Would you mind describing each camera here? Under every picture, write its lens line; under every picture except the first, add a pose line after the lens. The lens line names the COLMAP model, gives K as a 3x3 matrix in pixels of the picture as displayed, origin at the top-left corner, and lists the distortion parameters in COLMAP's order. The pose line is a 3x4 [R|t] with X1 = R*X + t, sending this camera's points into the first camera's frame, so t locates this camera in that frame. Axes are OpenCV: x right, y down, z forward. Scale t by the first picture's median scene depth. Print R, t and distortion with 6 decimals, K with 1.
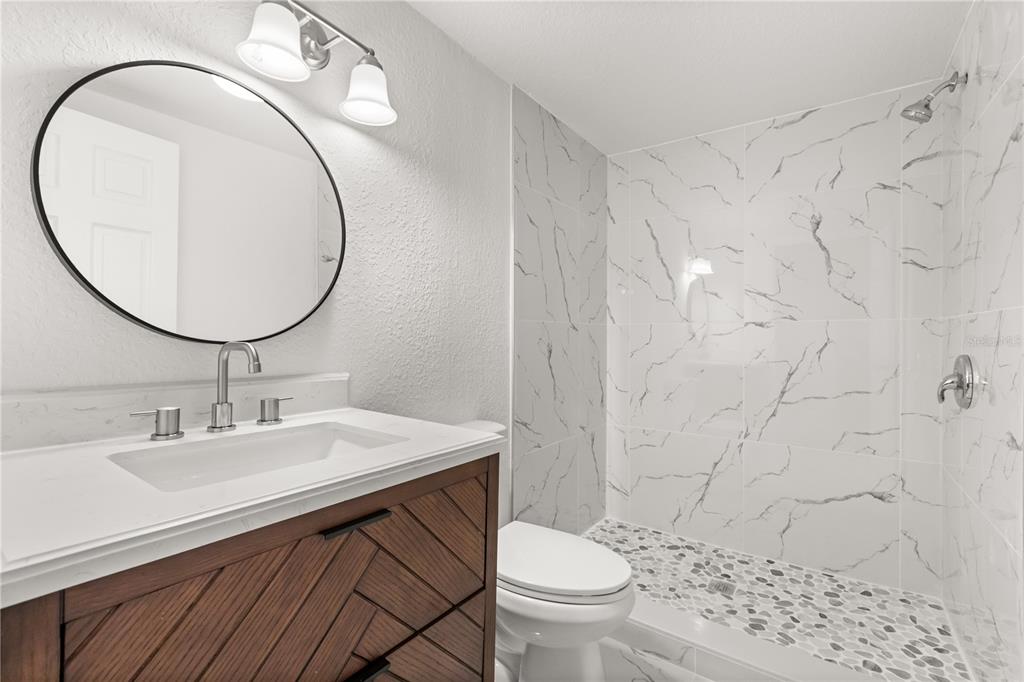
lens RADIAL K [[458.0, 0, 511.6], [0, 458.0, 340.5], [0, 0, 1]] dist [-0.002666, -0.000347]
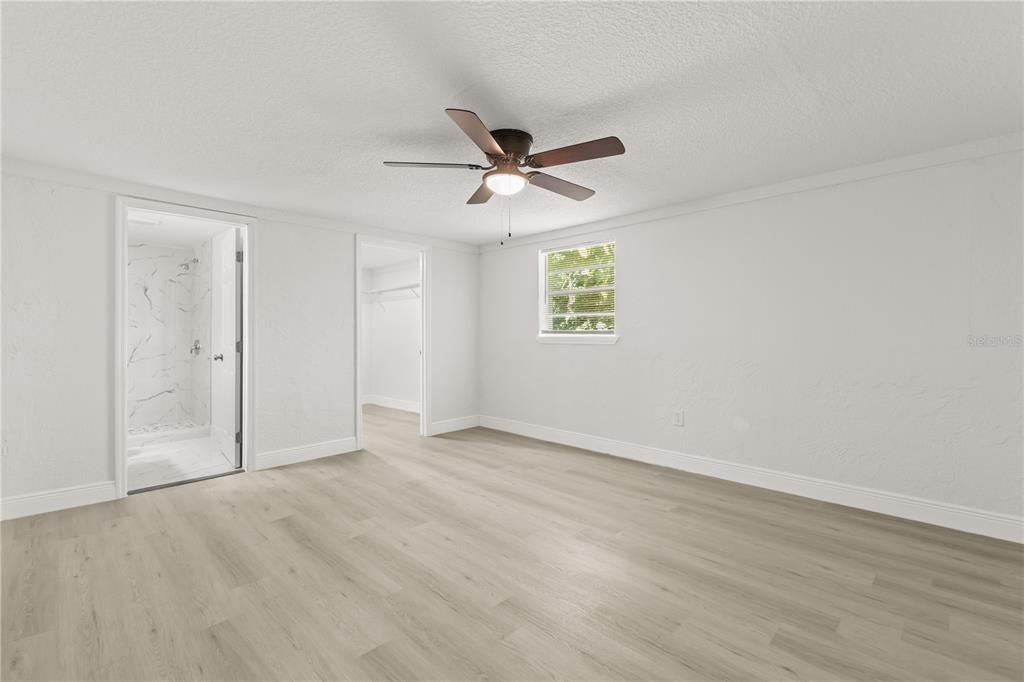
lens RADIAL K [[458.0, 0, 511.0], [0, 458.0, 337.3], [0, 0, 1]] dist [-0.002666, -0.000347]
pose [[0.163035, -0.001297, 0.986619, -1.608300], [-0.005270, 0.999984, 0.002185, -0.007770], [-0.986606, -0.005556, 0.163026, -1.509390]]
